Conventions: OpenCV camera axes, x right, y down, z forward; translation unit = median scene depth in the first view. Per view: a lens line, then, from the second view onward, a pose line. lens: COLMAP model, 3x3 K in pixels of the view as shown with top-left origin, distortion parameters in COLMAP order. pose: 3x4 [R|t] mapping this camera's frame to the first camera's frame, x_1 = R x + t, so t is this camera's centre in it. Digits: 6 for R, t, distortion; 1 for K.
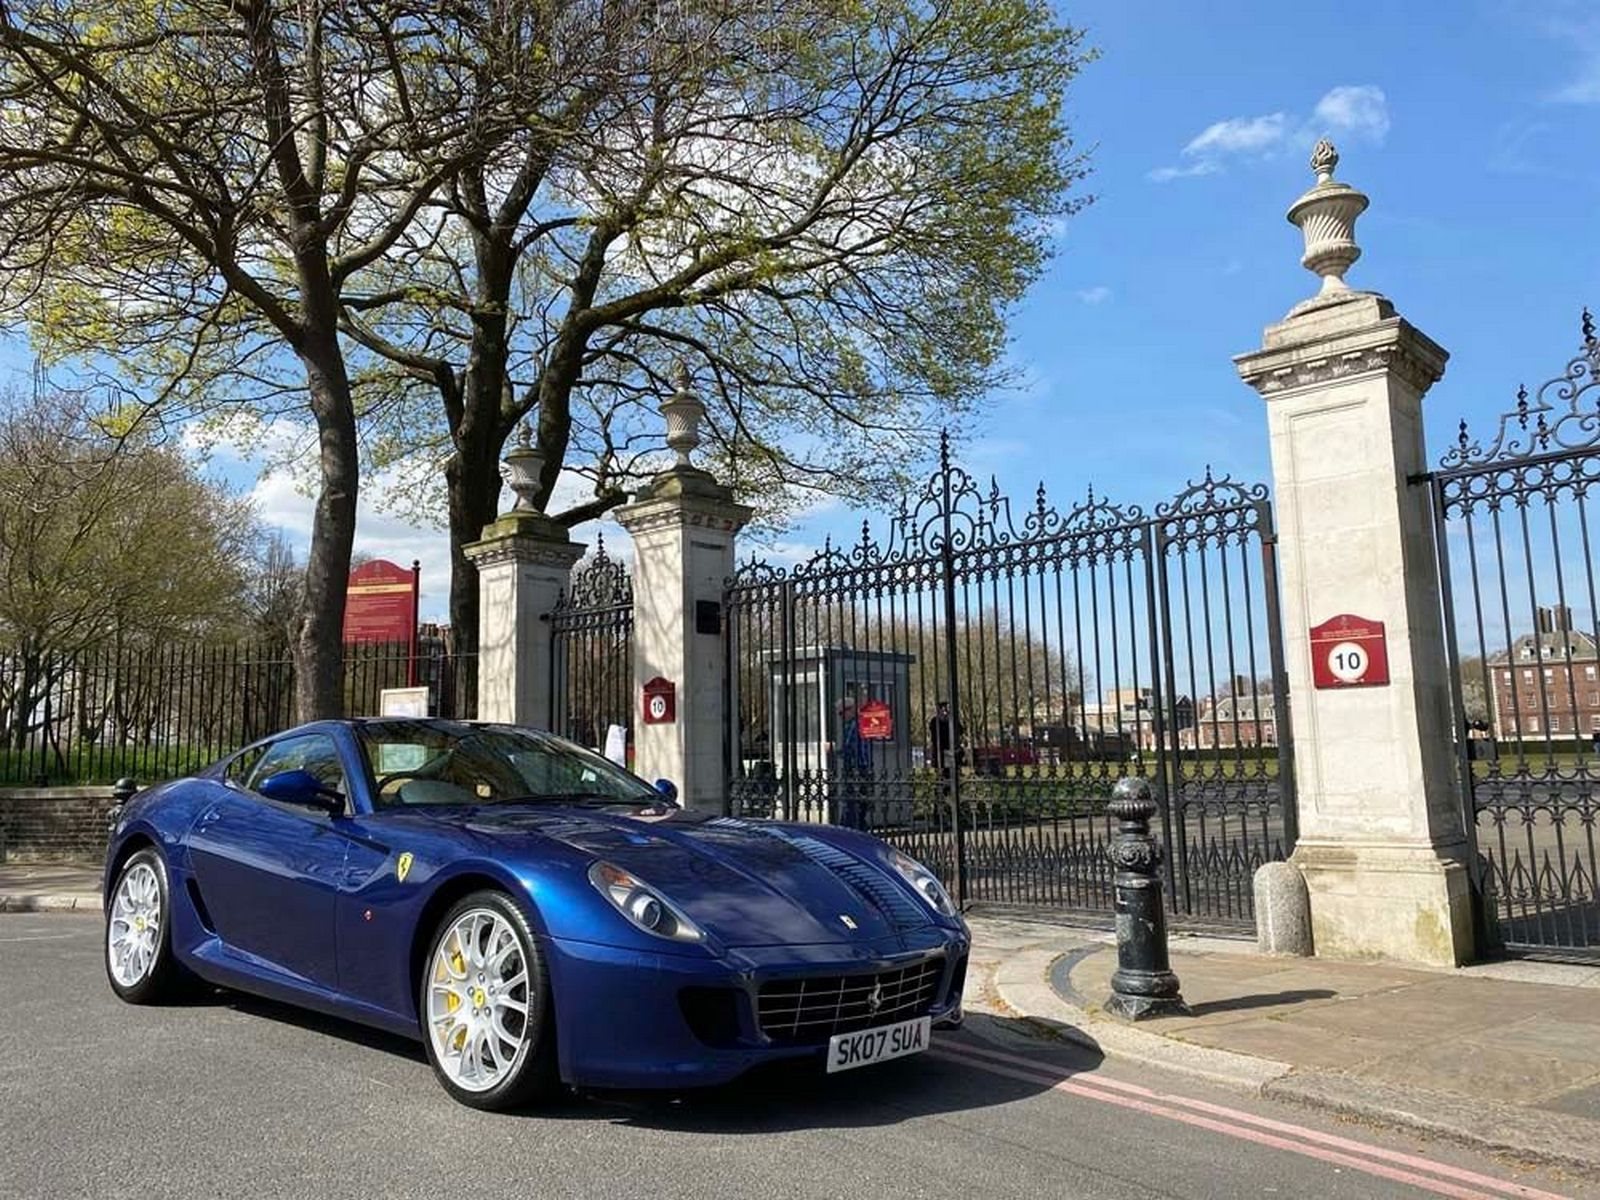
lens RADIAL K [[1211.3, 0, 795.5], [0, 1211.3, 591.1], [0, 0, 1]] dist [0.041082, -0.043284]
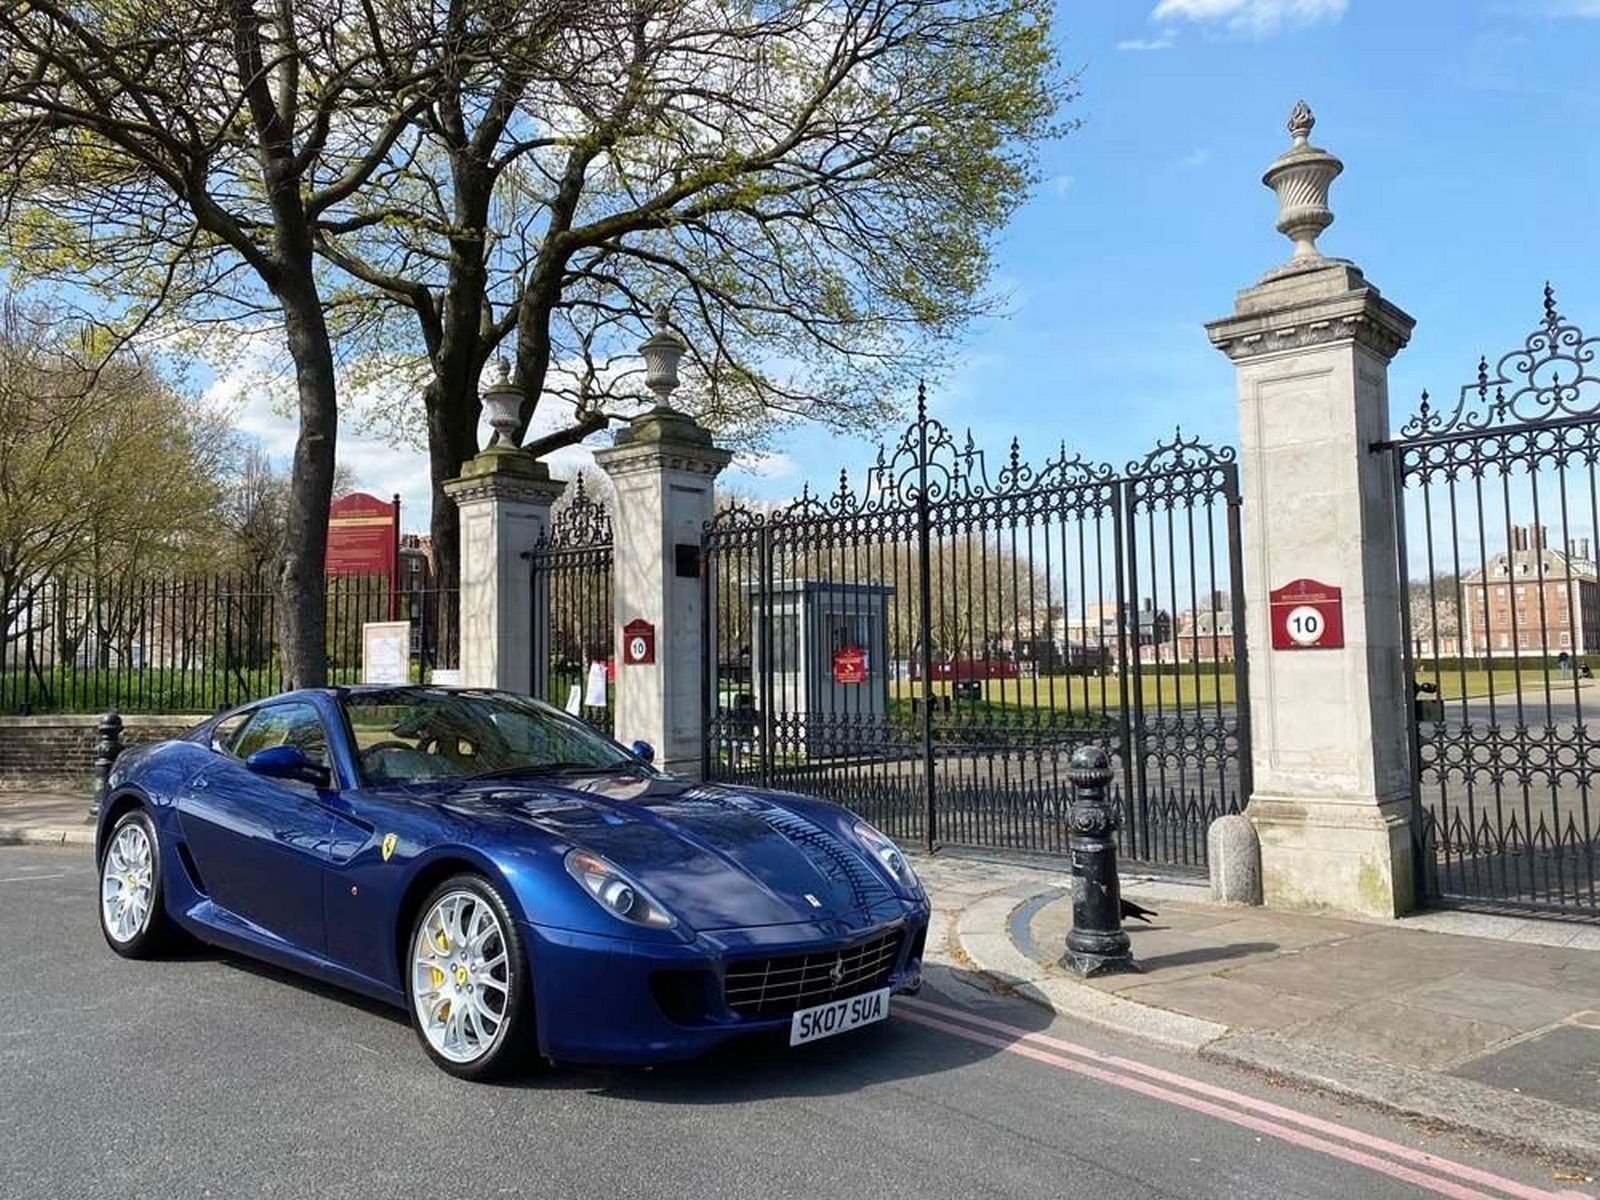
lens RADIAL K [[1211.3, 0, 800.6], [0, 1211.3, 583.7], [0, 0, 1]] dist [0.041082, -0.043284]
pose [[0.999826, 0.005898, 0.017678, 0.005511], [-0.007054, 0.997791, 0.066049, -0.031612], [-0.017249, -0.066162, 0.997660, -0.015160]]
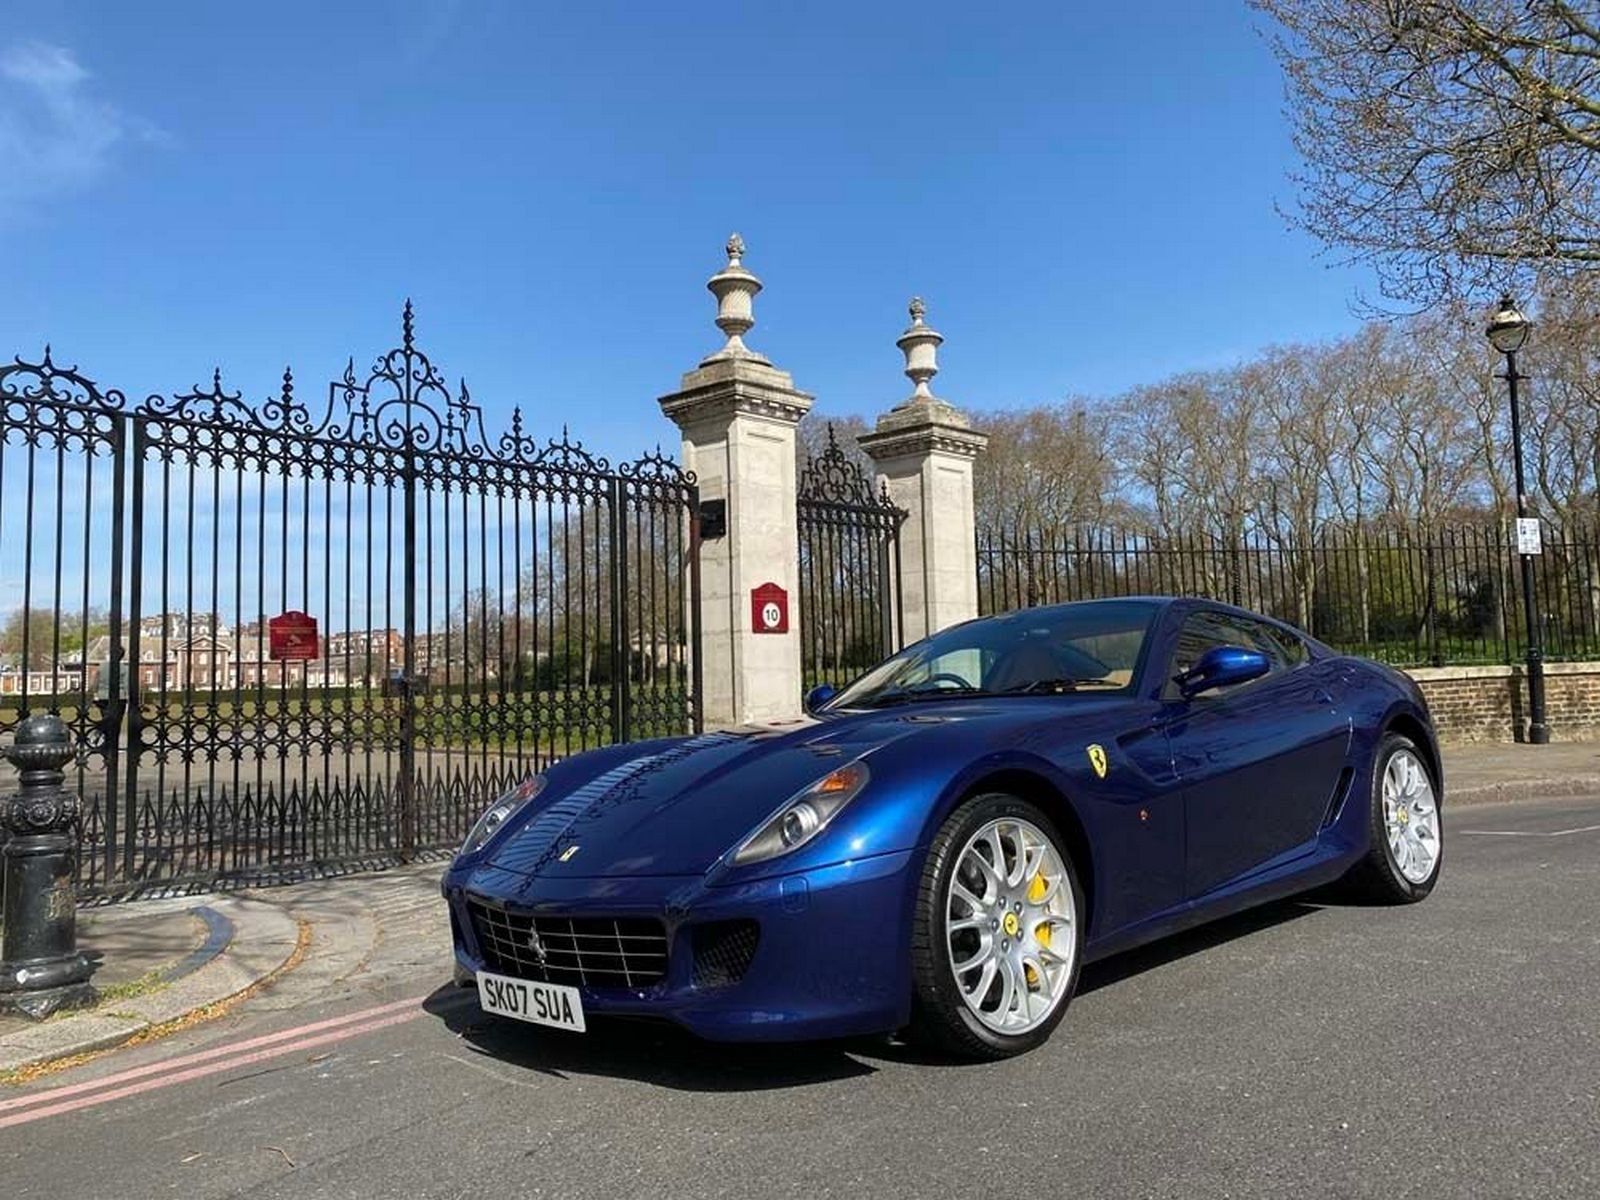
lens RADIAL K [[1211.3, 0, 796.4], [0, 1211.3, 589.8], [0, 0, 1]] dist [0.041082, -0.043284]
pose [[0.017448, 0.096404, 0.995189, -0.723463], [-0.115027, 0.988926, -0.093781, 0.118214], [-0.993209, -0.112837, 0.028344, 0.697161]]
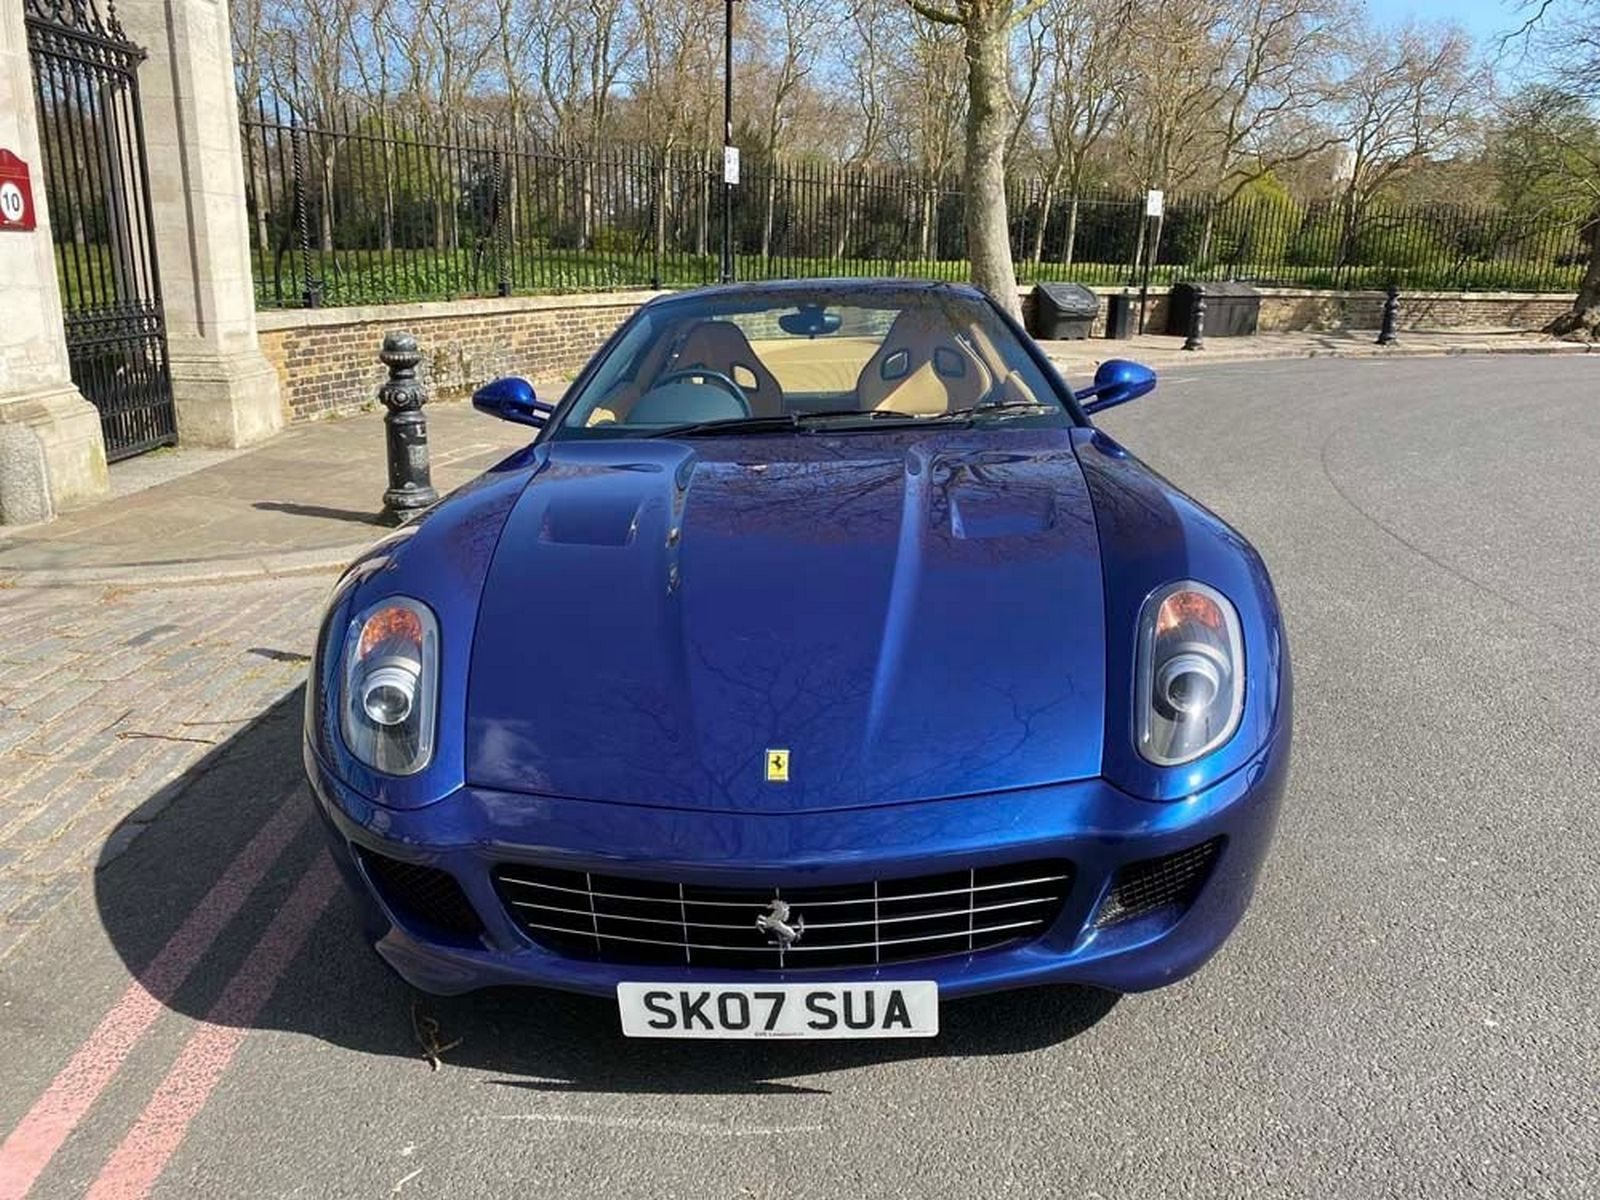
lens RADIAL K [[1211.3, 0, 807.2], [0, 1211.3, 591.7], [0, 0, 1]] dist [0.041082, -0.043284]
pose [[-0.684347, -0.187065, 0.704753, -0.511379], [-0.114068, 0.982097, 0.149916, 0.105663], [-0.720179, 0.022205, -0.693433, 0.909674]]
